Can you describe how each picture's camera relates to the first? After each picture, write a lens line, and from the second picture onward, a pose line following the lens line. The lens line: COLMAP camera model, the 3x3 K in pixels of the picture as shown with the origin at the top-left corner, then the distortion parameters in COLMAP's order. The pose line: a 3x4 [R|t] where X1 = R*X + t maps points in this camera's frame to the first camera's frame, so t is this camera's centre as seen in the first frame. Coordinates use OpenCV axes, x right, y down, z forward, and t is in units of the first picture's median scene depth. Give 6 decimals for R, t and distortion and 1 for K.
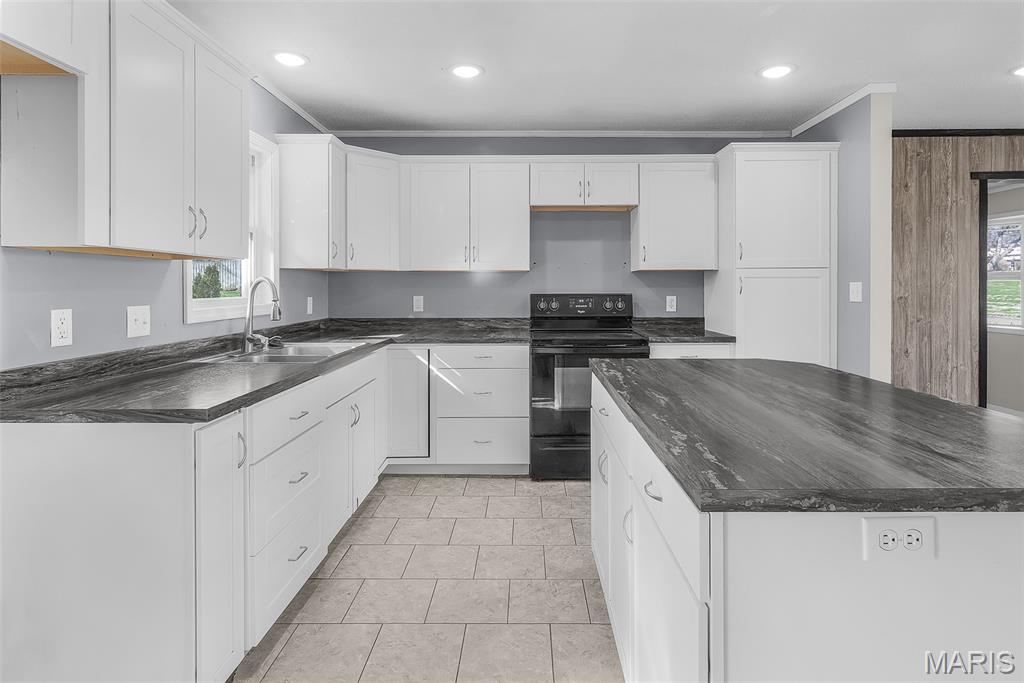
lens RADIAL K [[548.6, 0, 526.0], [0, 548.6, 287.6], [0, 0, 1]] dist [-0.000482, 0.000471]
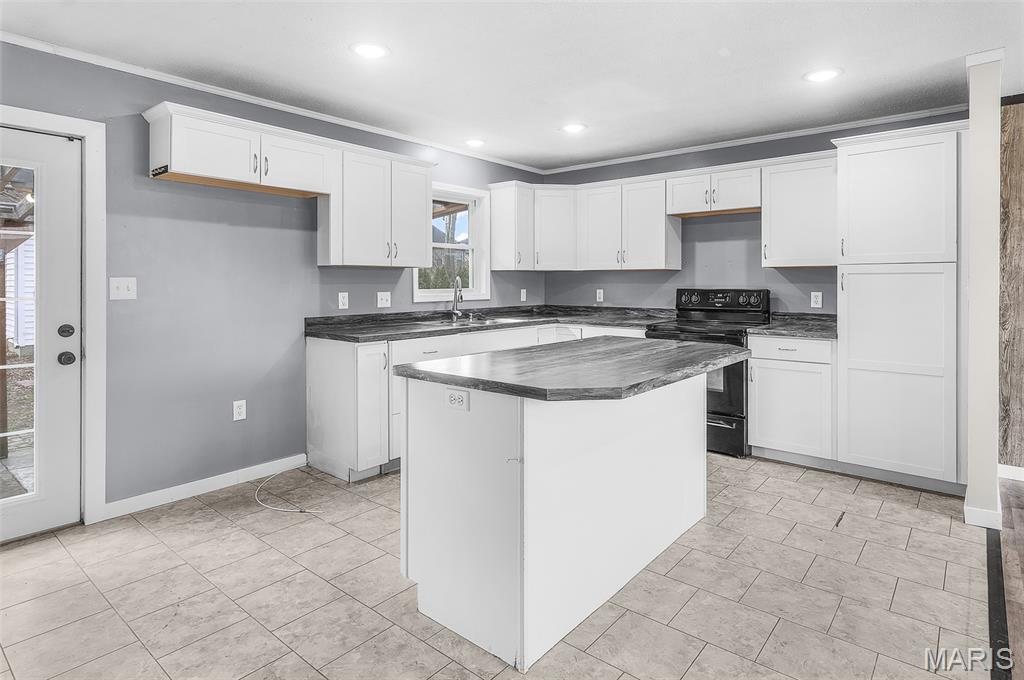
lens RADIAL K [[548.6, 0, 526.0], [0, 548.6, 286.1], [0, 0, 1]] dist [-0.000482, 0.000471]
pose [[0.774327, 0.006373, -0.632754, 0.501912], [-0.002241, 0.999971, 0.007329, -0.002013], [0.632782, -0.004257, 0.774319, -0.114903]]
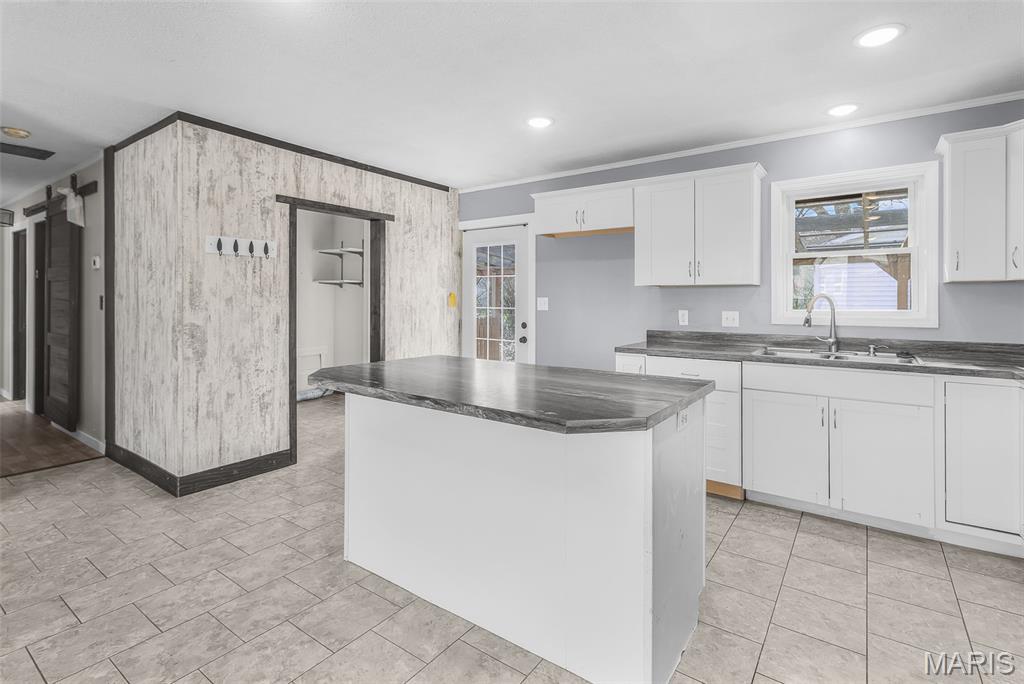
lens RADIAL K [[488.7, 0, 525.2], [0, 488.7, 300.1], [0, 0, 1]] dist [0.000589, 0.000089]
pose [[-0.574018, -0.000737, -0.818842, 0.581182], [-0.003054, 0.999995, 0.001241, -0.002467], [0.818837, 0.003213, -0.574017, 0.731175]]
